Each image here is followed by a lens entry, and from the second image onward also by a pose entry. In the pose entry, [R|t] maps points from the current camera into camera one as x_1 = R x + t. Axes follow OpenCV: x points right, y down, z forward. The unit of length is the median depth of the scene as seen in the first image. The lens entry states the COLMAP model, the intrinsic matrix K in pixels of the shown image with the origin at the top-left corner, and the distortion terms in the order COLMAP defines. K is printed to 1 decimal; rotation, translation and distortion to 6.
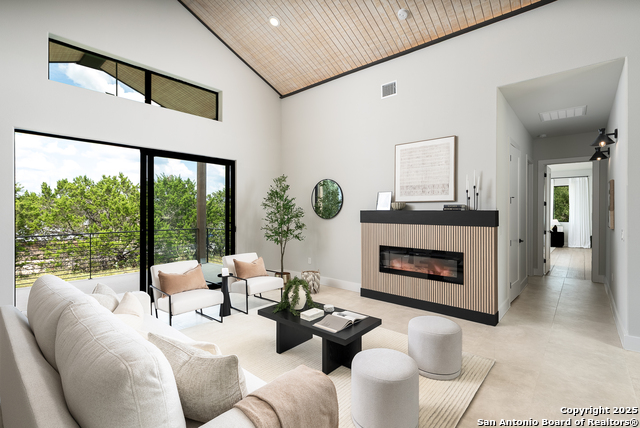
lens RADIAL K [[304.0, 0, 320.0], [0, 304.0, 214.0], [0, 0, 1]] dist [0.001229, -0.000137]
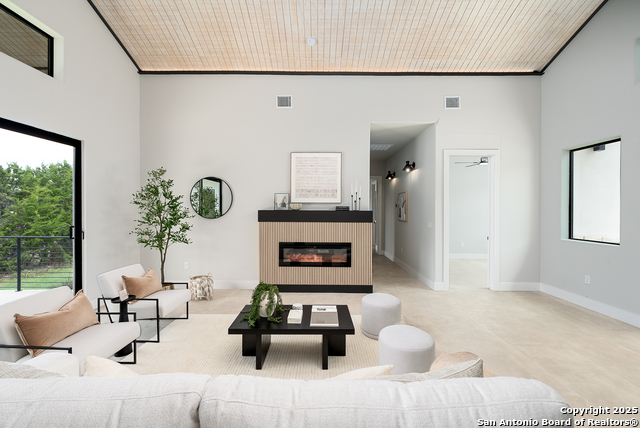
lens RADIAL K [[268.0, 0, 320.0], [0, 268.0, 214.0], [0, 0, 1]] dist [-0.004111, -0.000448]
pose [[0.754426, -0.008573, 0.656329, -0.332262], [0.003129, 0.999950, 0.009465, -0.007179], [-0.656378, -0.005087, 0.754415, 0.181421]]
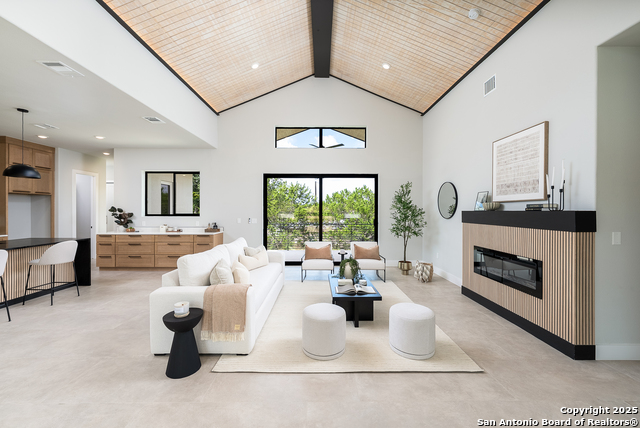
lens RADIAL K [[256.7, 0, 320.0], [0, 256.7, 214.0], [0, 0, 1]] dist [0.001440, 0.000247]
pose [[0.662585, 0.008154, -0.748943, 0.504479], [-0.006918, 0.999965, 0.004767, -0.001786], [0.748955, 0.002023, 0.662618, 0.059306]]
